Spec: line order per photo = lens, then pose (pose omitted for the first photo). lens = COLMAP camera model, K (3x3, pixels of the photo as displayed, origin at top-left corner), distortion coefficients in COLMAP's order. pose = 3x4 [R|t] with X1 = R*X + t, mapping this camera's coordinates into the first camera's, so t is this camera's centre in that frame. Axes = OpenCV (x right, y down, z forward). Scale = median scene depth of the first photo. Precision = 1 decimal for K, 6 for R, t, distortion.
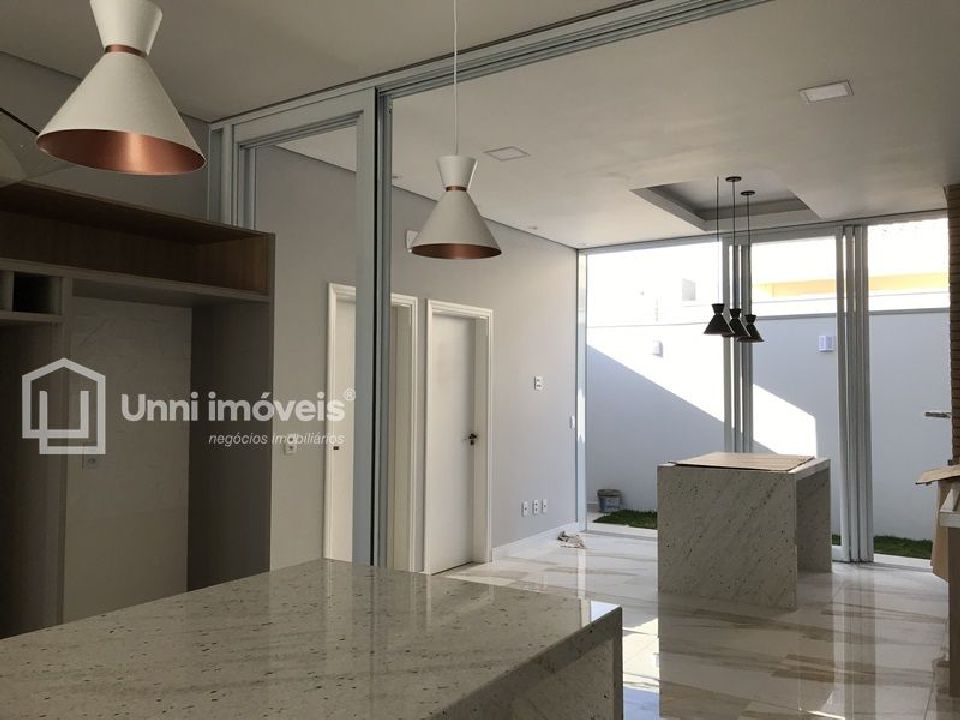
lens RADIAL K [[777.3, 0, 480.0], [0, 777.3, 360.0], [0, 0, 1]] dist [0.001231, 0.003196]
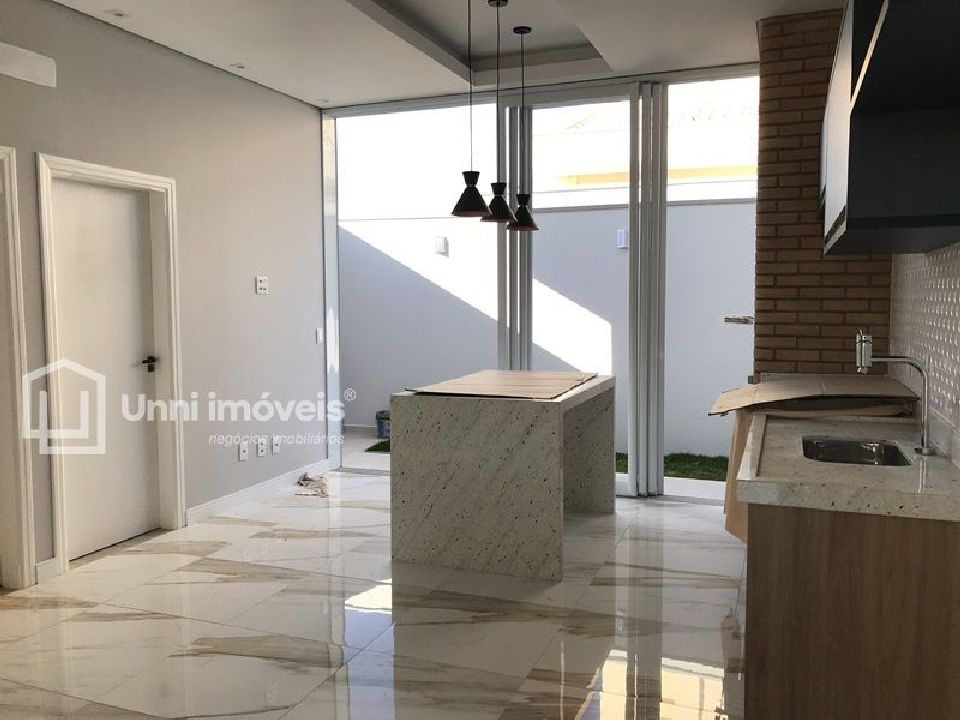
lens RADIAL K [[808.0, 0, 480.0], [0, 808.0, 360.0], [0, 0, 1]] dist [0.026998, 0.000494]
pose [[0.974971, -0.025327, 0.220885, 0.121048], [-0.000299, 0.993341, 0.115215, 0.012944], [-0.222332, -0.112397, 0.968471, 0.208347]]
